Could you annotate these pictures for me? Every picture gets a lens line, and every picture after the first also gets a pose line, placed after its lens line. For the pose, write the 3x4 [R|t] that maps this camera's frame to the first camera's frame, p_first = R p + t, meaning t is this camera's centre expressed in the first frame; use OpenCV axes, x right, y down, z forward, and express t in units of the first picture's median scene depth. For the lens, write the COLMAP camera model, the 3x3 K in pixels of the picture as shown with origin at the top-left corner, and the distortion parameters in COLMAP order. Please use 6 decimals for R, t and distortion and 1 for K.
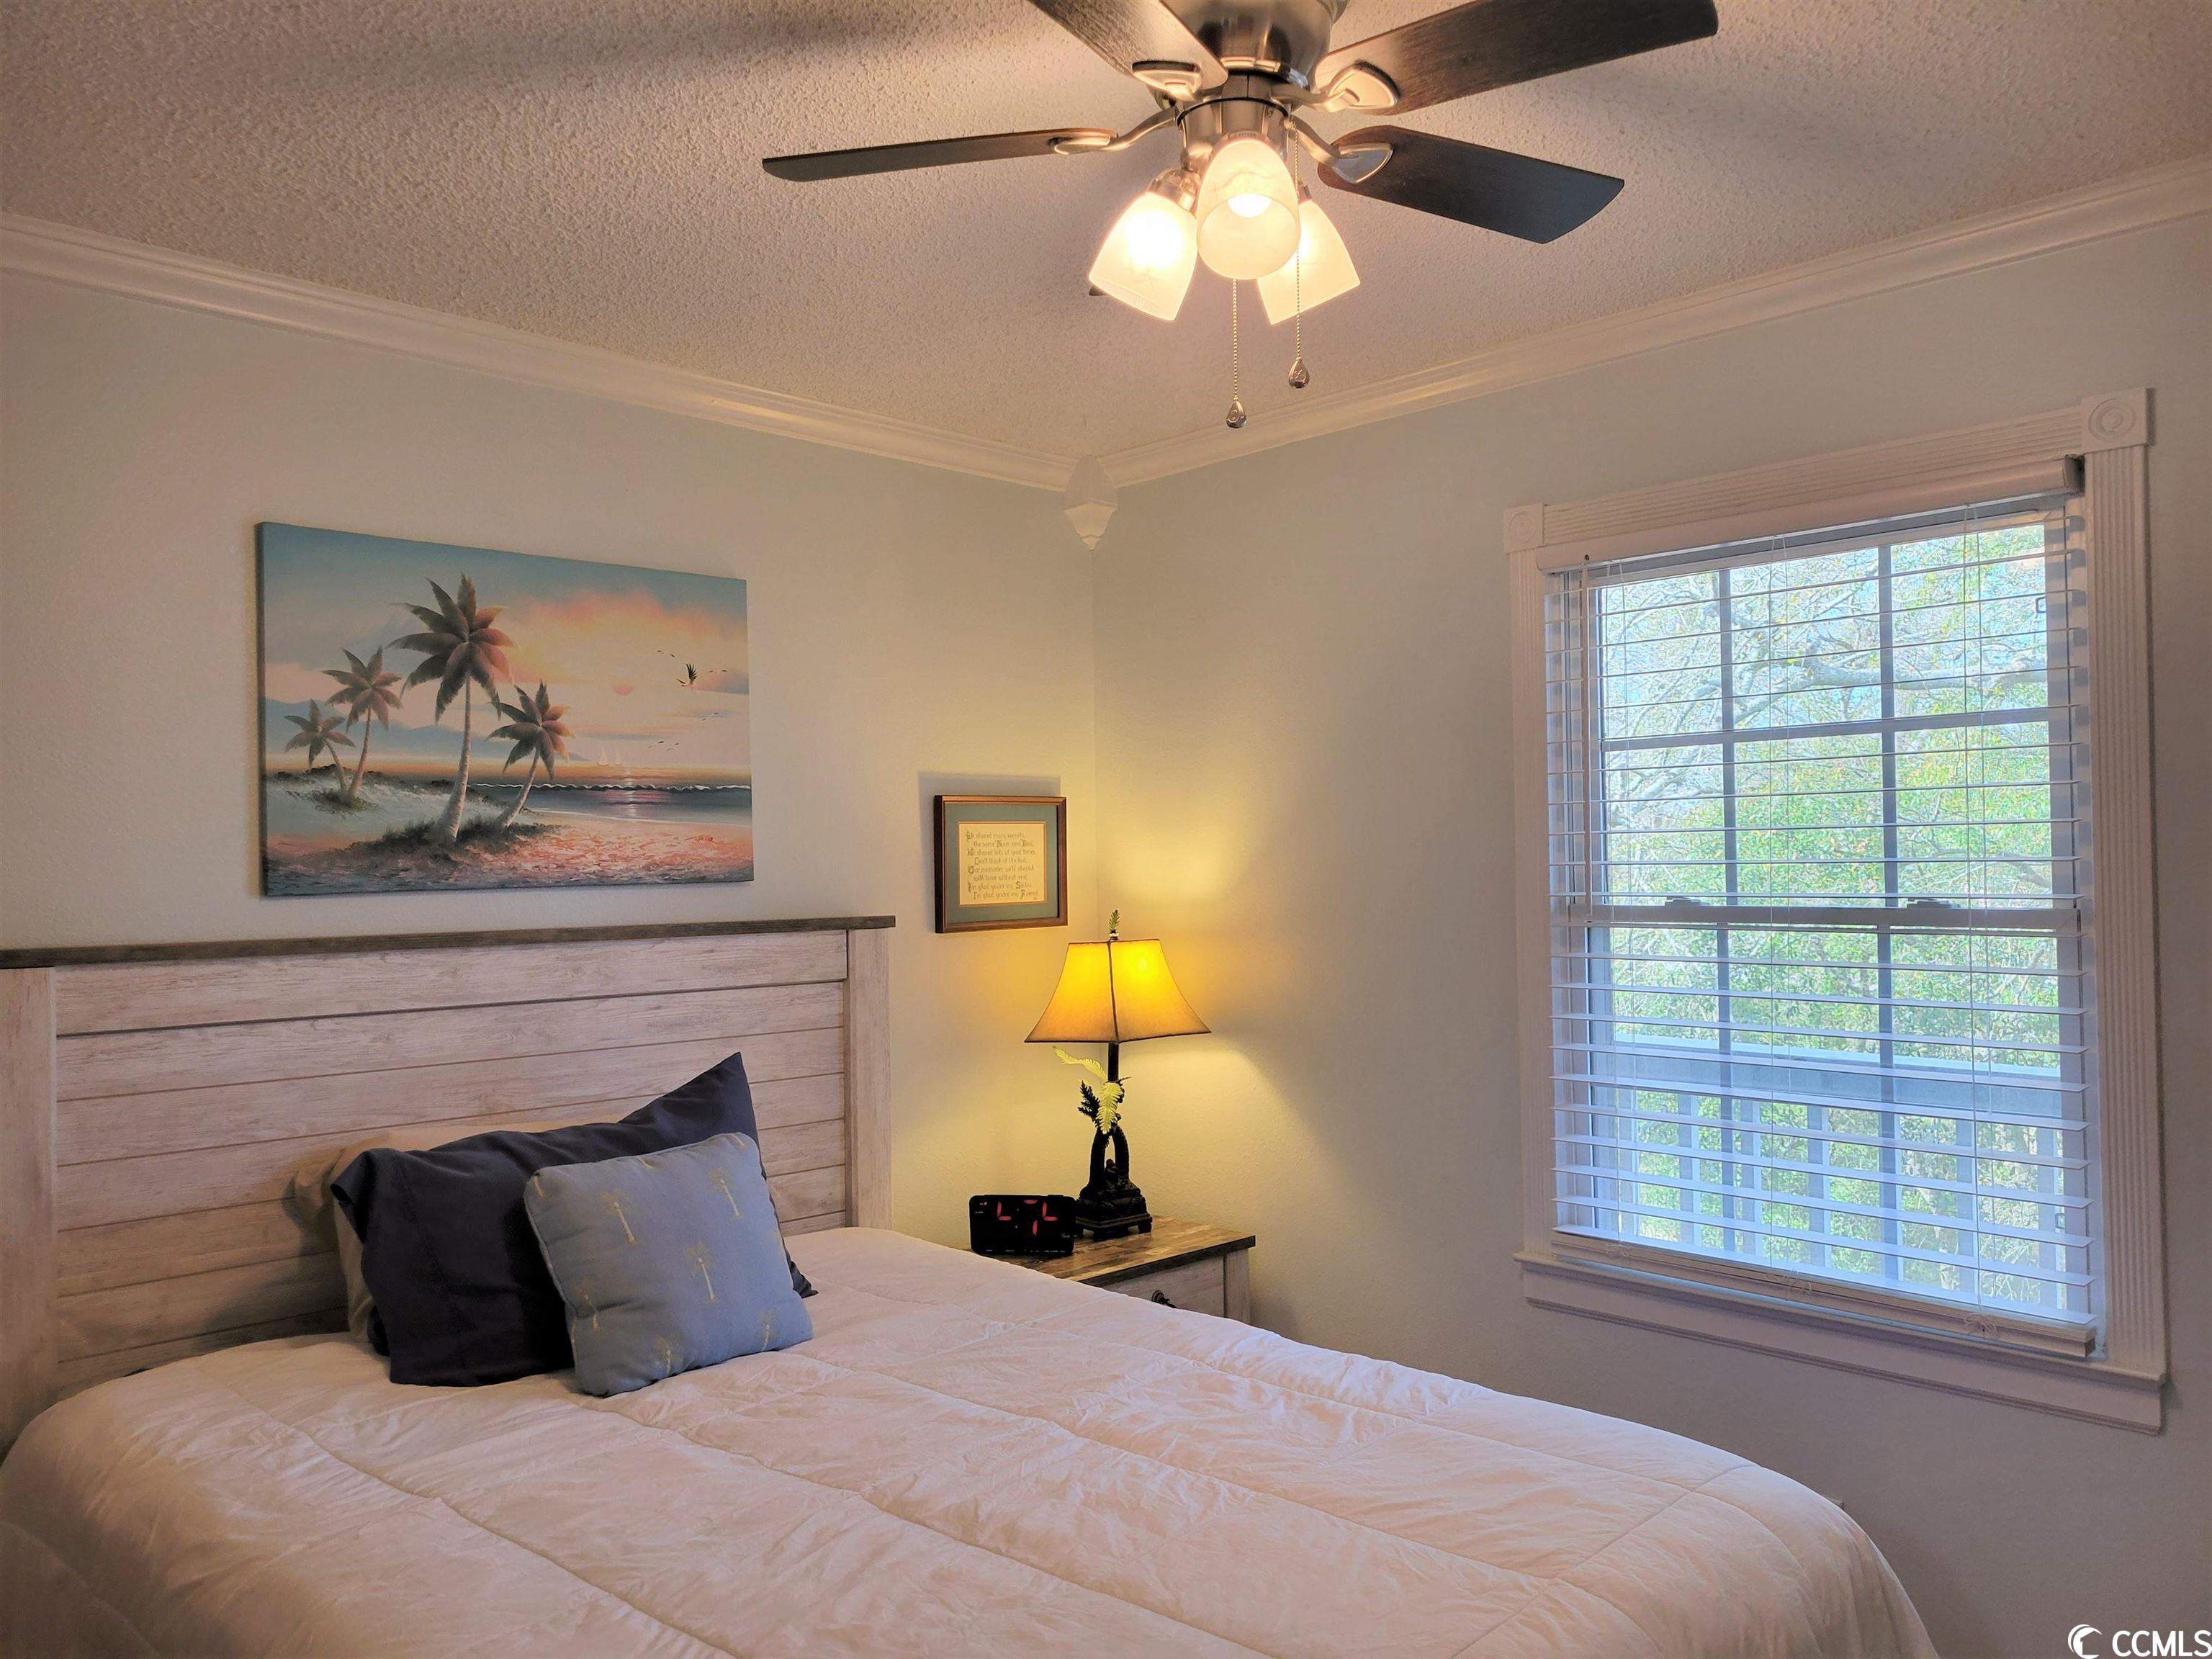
lens RADIAL K [[1716.6, 0, 1140.3], [0, 1716.6, 830.8], [0, 0, 1]] dist [0.074089, -0.063186]
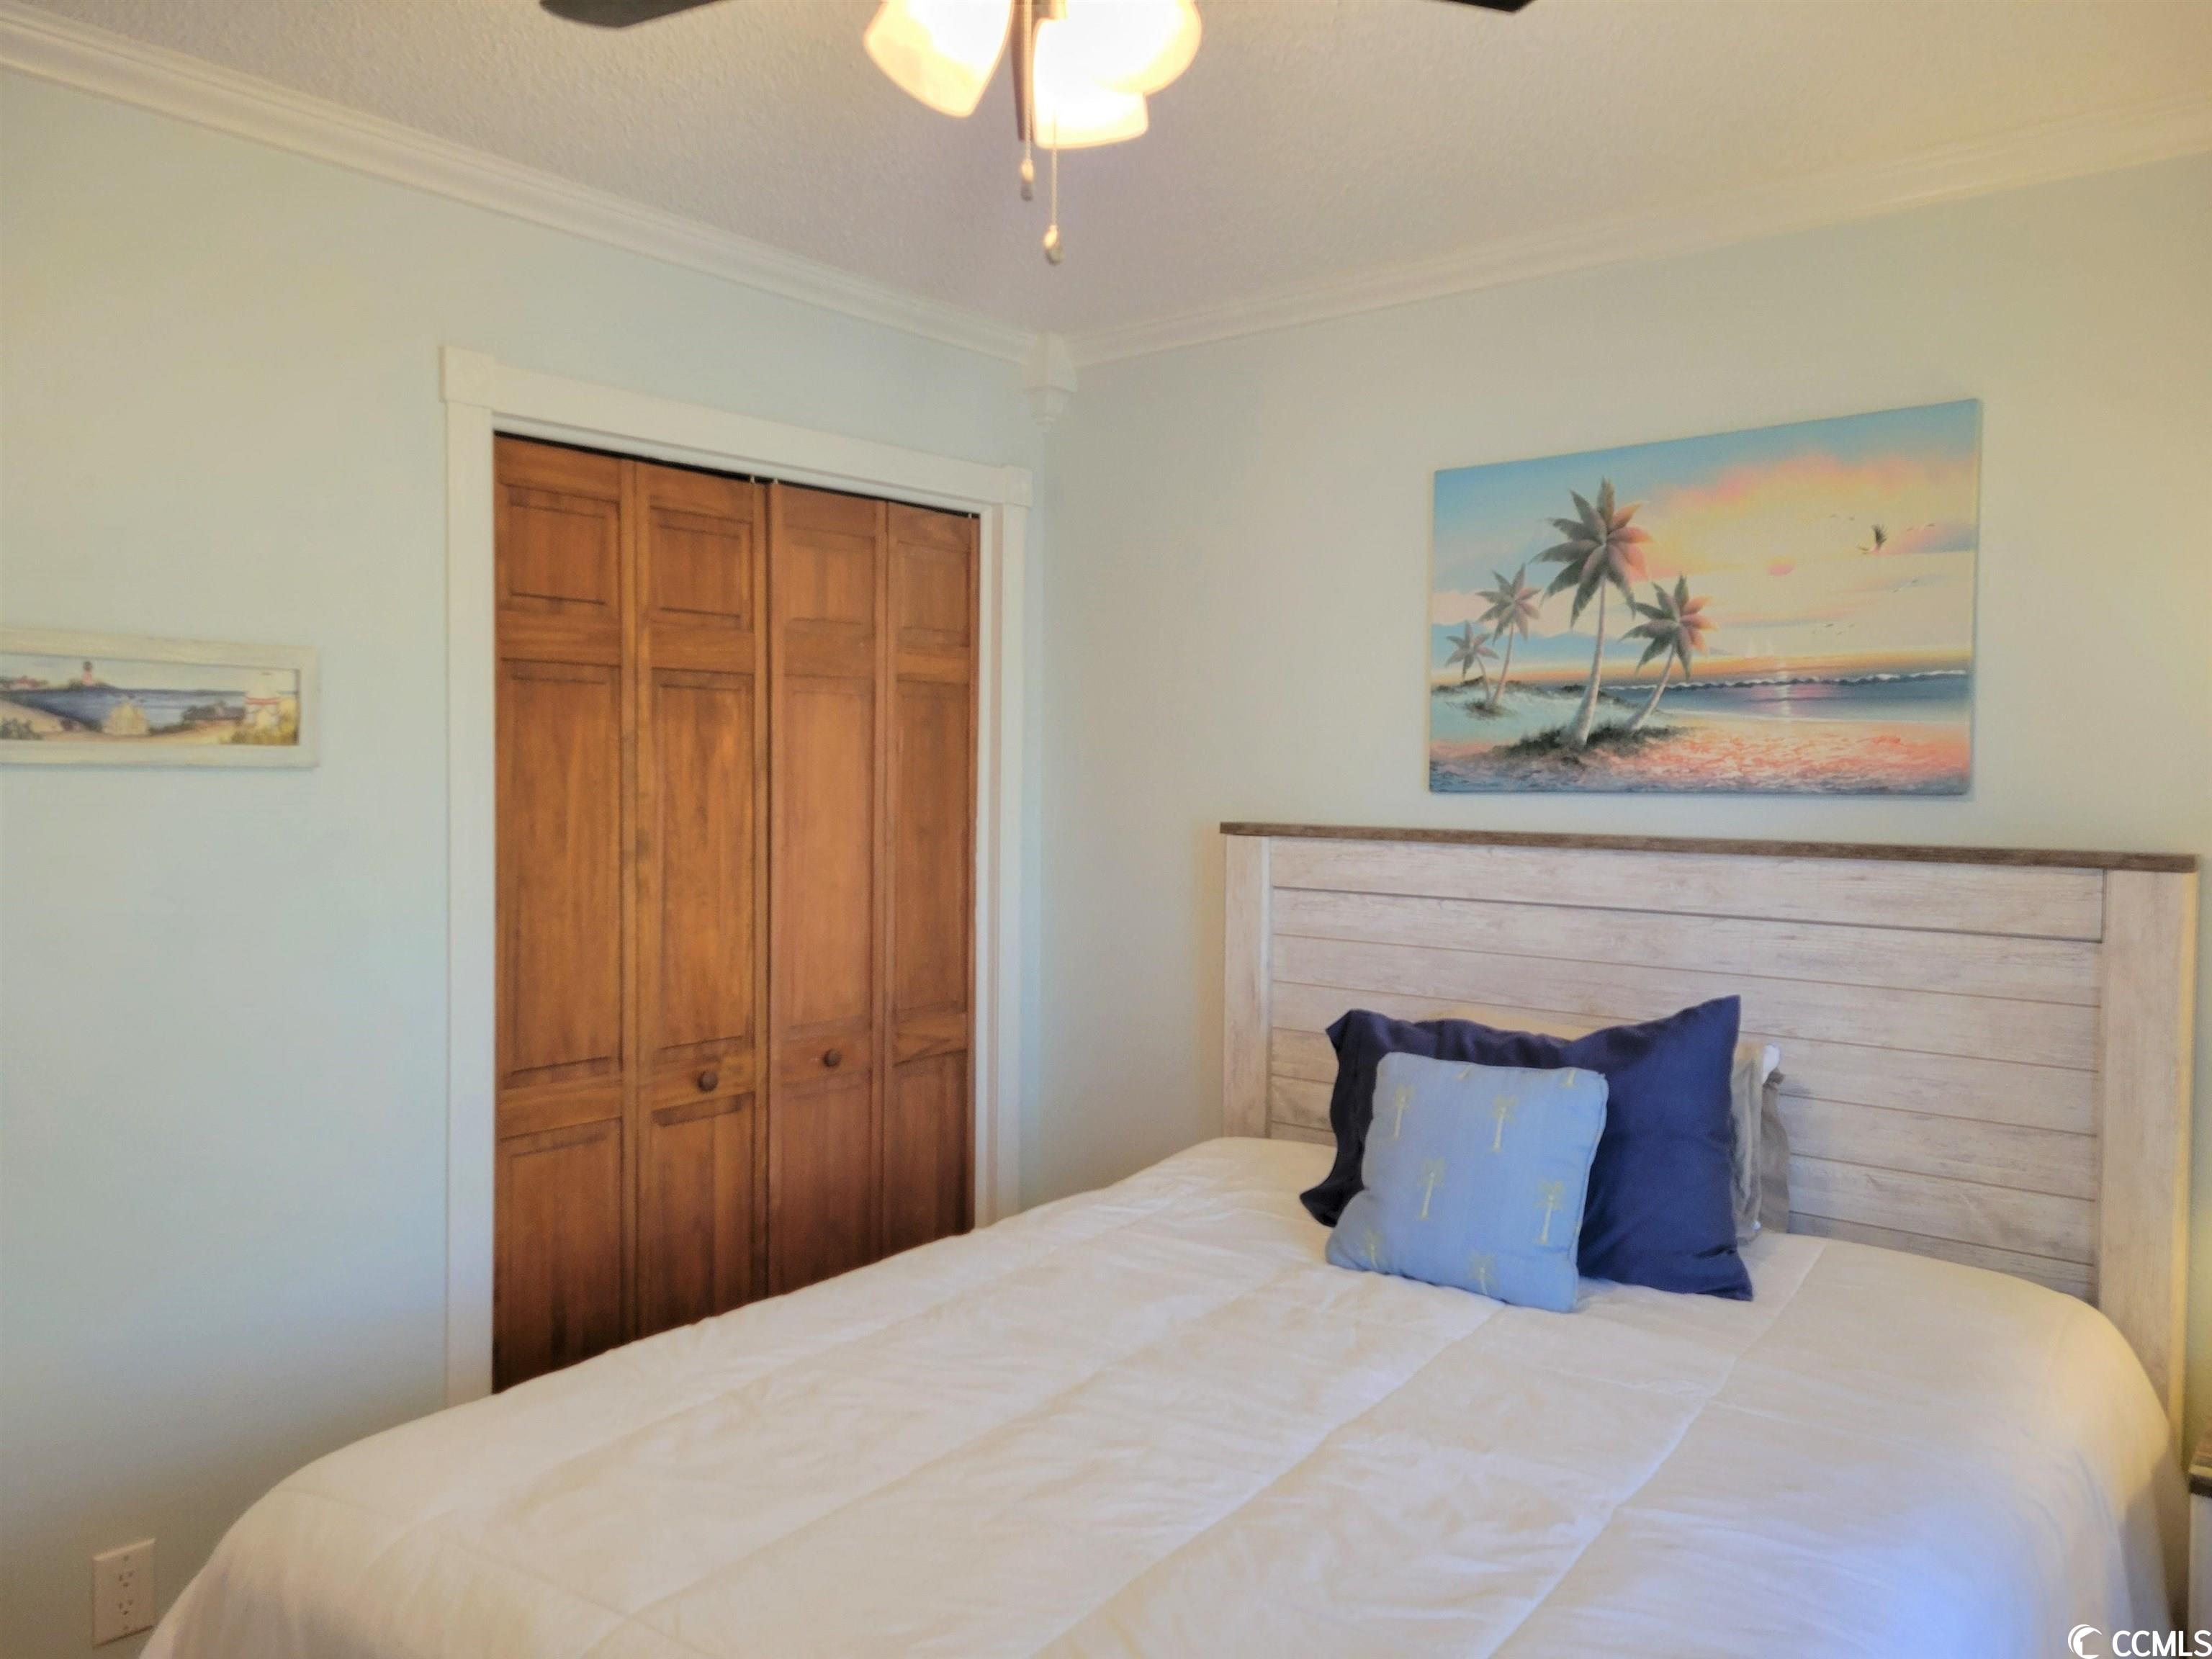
lens RADIAL K [[1716.6, 0, 1140.3], [0, 1716.6, 830.8], [0, 0, 1]] dist [0.074089, -0.063186]
pose [[0.074366, 0.044676, -0.996230, 0.592749], [0.005037, 0.998966, 0.045174, 0.009426], [0.997218, -0.008377, 0.074064, 0.657048]]
